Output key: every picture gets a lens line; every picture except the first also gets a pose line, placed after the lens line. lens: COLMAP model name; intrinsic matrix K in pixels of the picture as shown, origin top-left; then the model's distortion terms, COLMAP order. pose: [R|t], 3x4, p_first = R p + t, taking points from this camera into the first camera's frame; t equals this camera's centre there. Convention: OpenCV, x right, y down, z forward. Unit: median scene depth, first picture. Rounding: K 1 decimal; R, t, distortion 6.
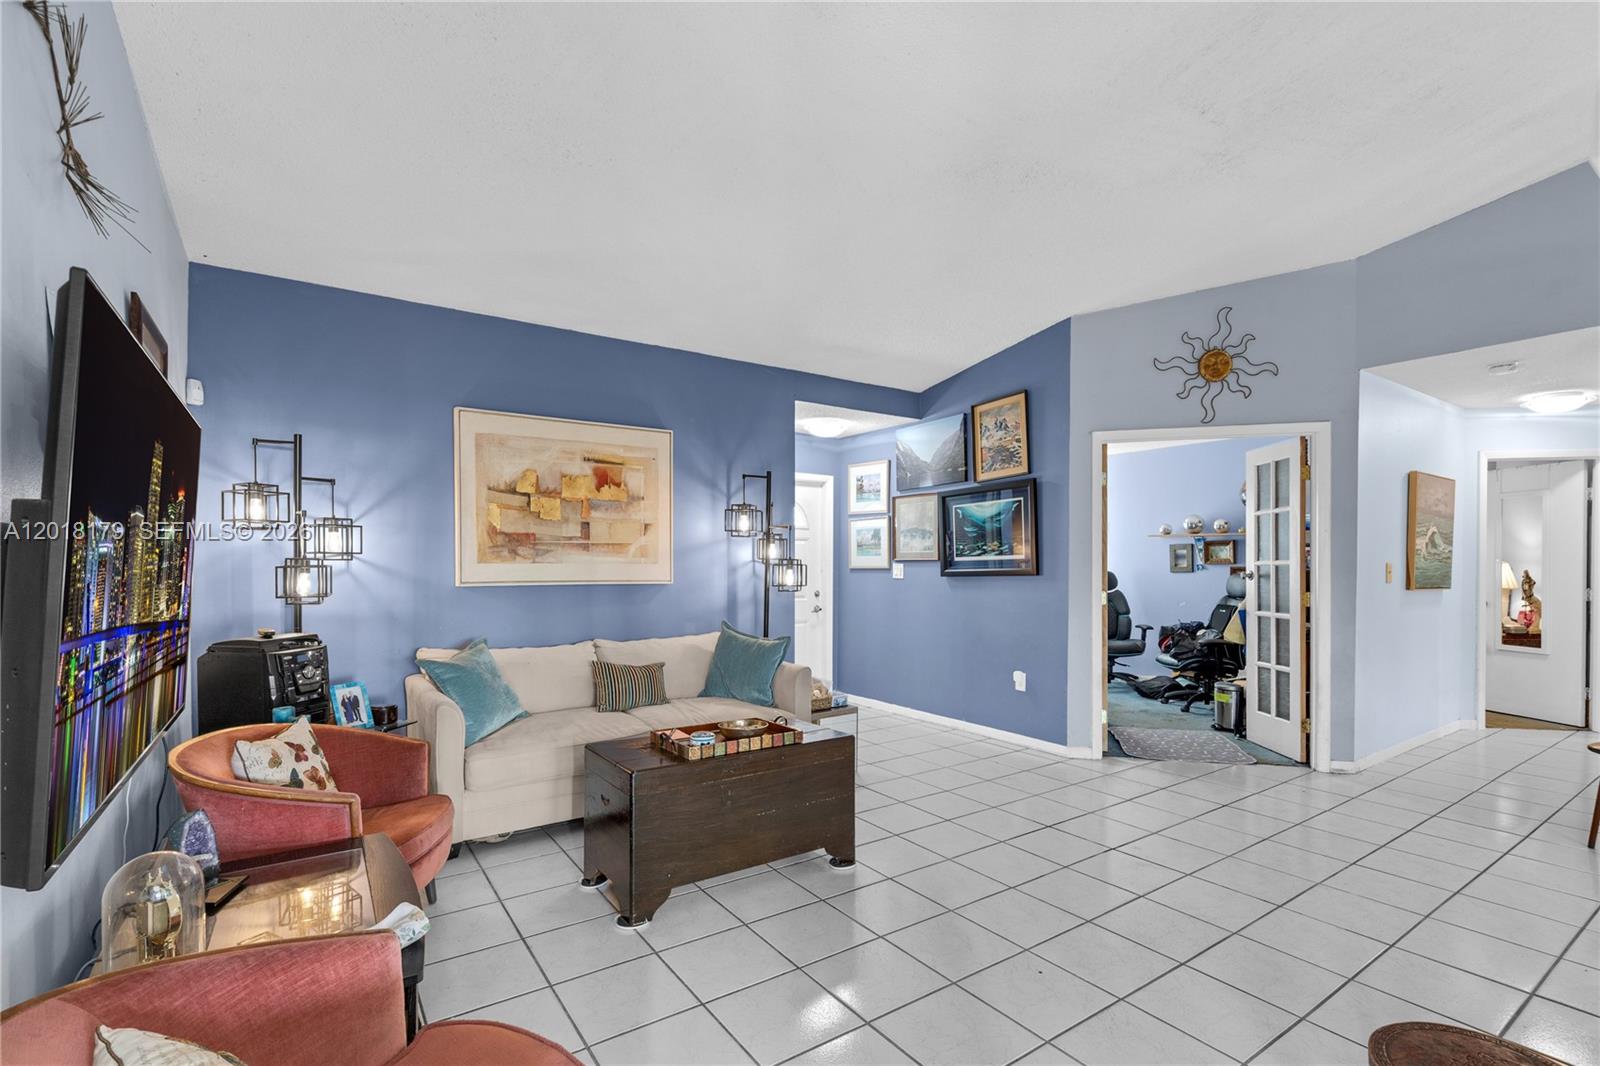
lens RADIAL K [[737.5, 0, 804.7], [0, 737.5, 542.0], [0, 0, 1]] dist [-0.008841, 0.003434]
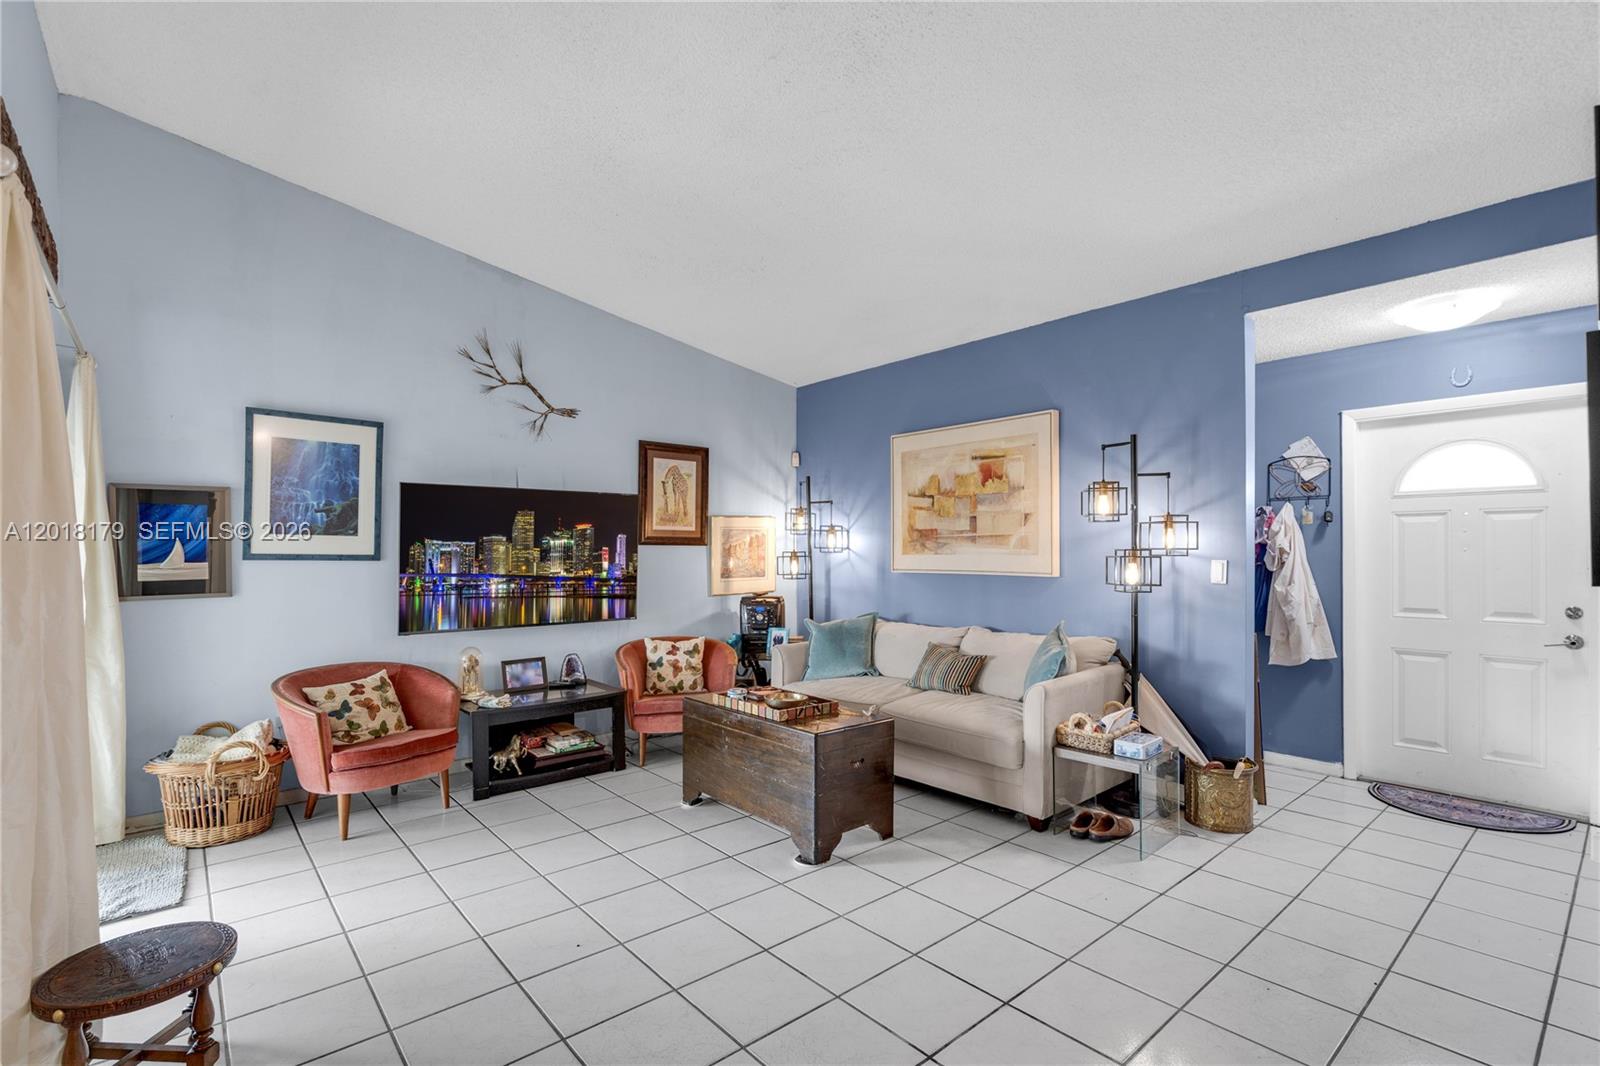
lens RADIAL K [[737.5, 0, 796.7], [0, 737.5, 539.6], [0, 0, 1]] dist [-0.008841, 0.003434]
pose [[0.116821, -0.022291, -0.992903, 0.732351], [0.028785, 0.999404, -0.019050, 0.019769], [0.992736, -0.026356, 0.117393, 0.610018]]
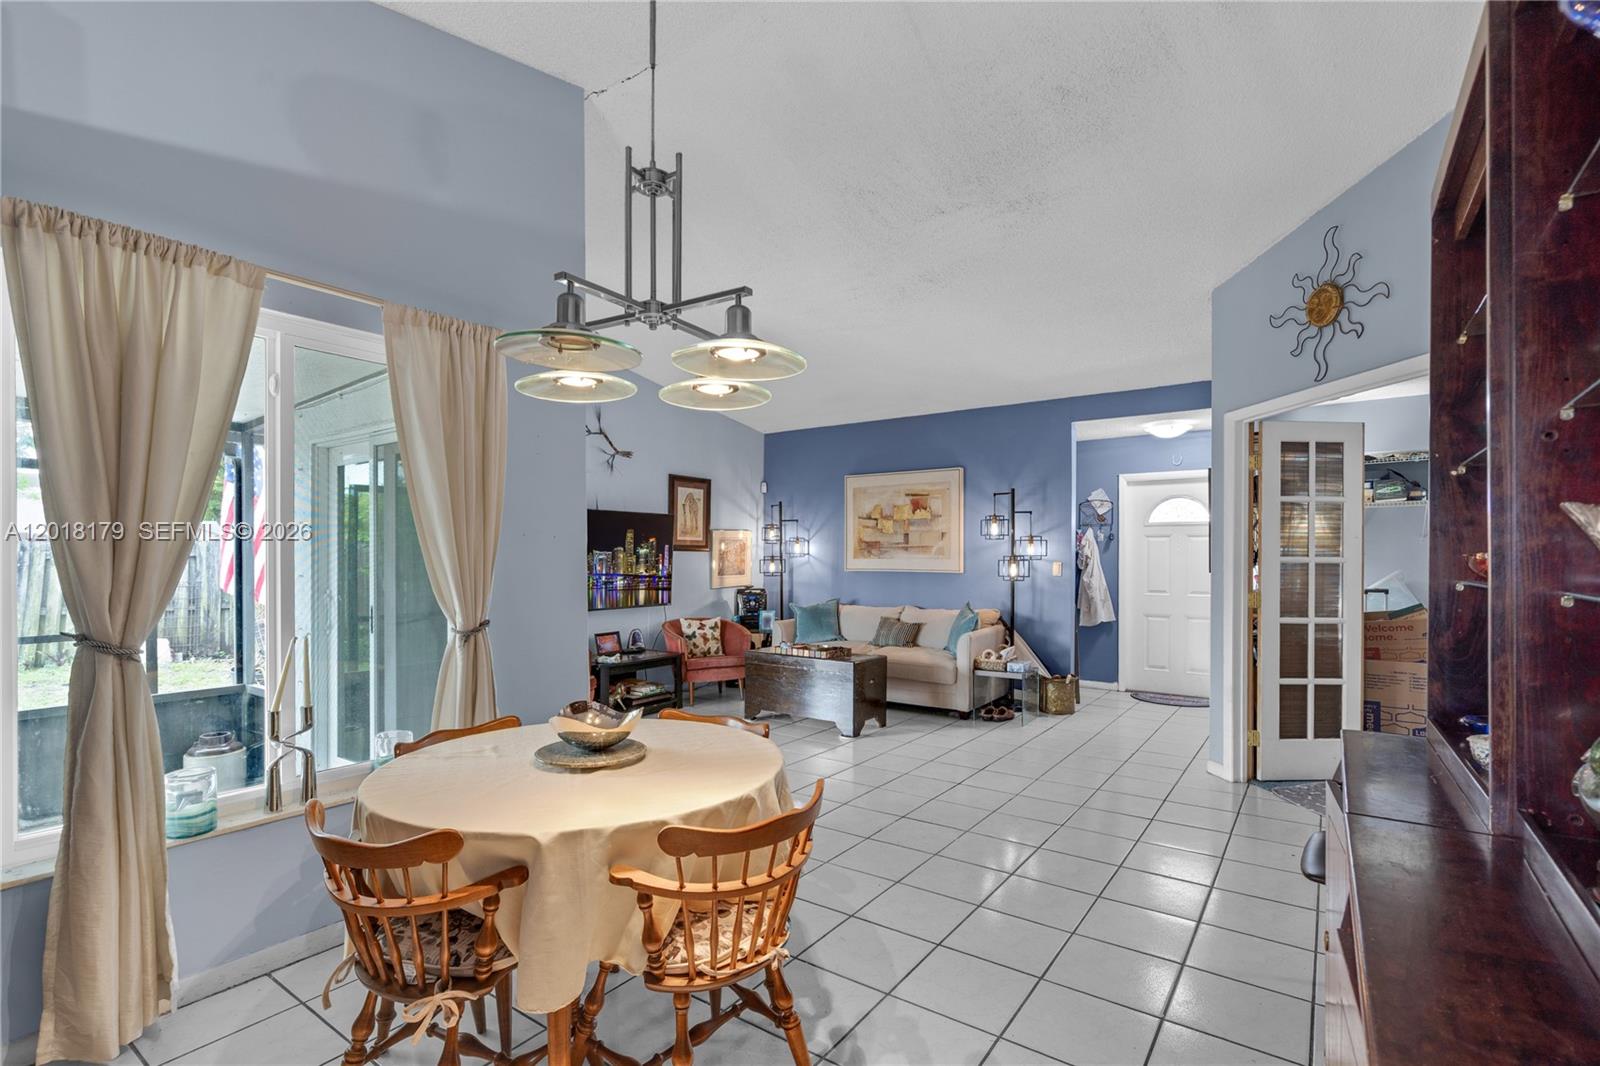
lens RADIAL K [[737.5, 0, 806.9], [0, 737.5, 546.7], [0, 0, 1]] dist [-0.008841, 0.003434]
pose [[0.352981, -0.014888, -0.935512, 1.137292], [0.024867, 0.999669, -0.006527, 0.007350], [0.935300, -0.020959, 0.353234, 0.215599]]
